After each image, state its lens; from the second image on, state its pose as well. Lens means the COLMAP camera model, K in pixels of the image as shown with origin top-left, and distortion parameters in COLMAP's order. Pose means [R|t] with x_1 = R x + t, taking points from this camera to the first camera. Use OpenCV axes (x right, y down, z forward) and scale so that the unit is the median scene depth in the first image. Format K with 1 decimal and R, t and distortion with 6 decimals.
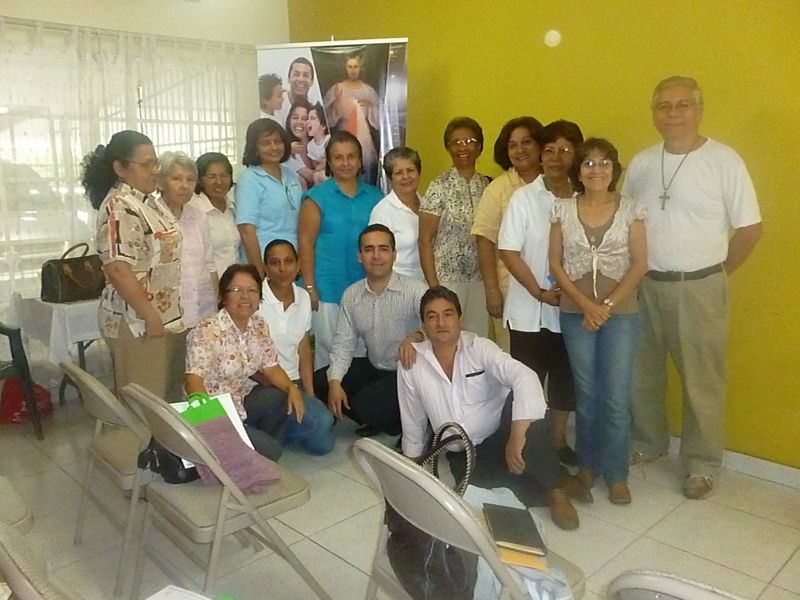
lens RADIAL K [[666.2, 0, 398.1], [0, 666.2, 294.9], [0, 0, 1]] dist [-0.009211, -0.014415]
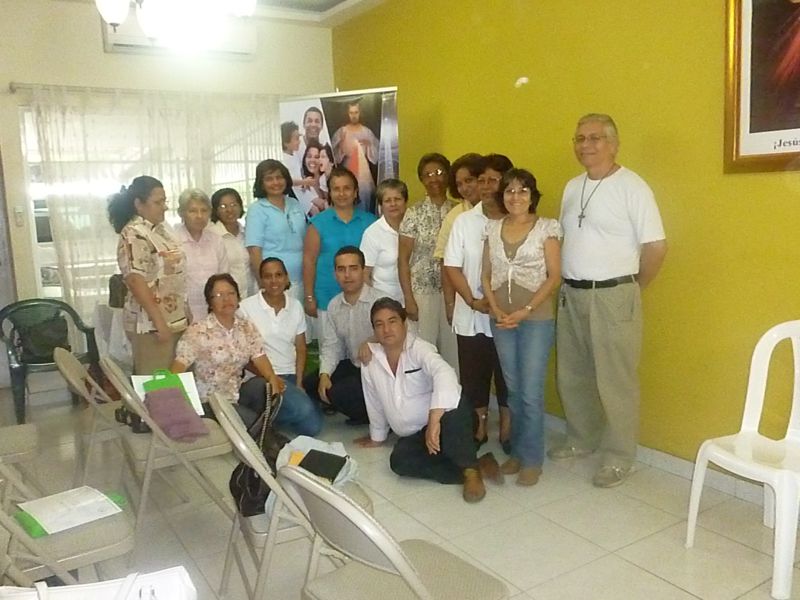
lens RADIAL K [[666.2, 0, 398.1], [0, 666.2, 294.9], [0, 0, 1]] dist [-0.009211, -0.014415]
pose [[0.979303, 0.007549, -0.202258, 0.288411], [-0.014788, 0.999302, -0.034305, 0.023528], [0.201858, 0.036586, 0.978731, -0.150152]]
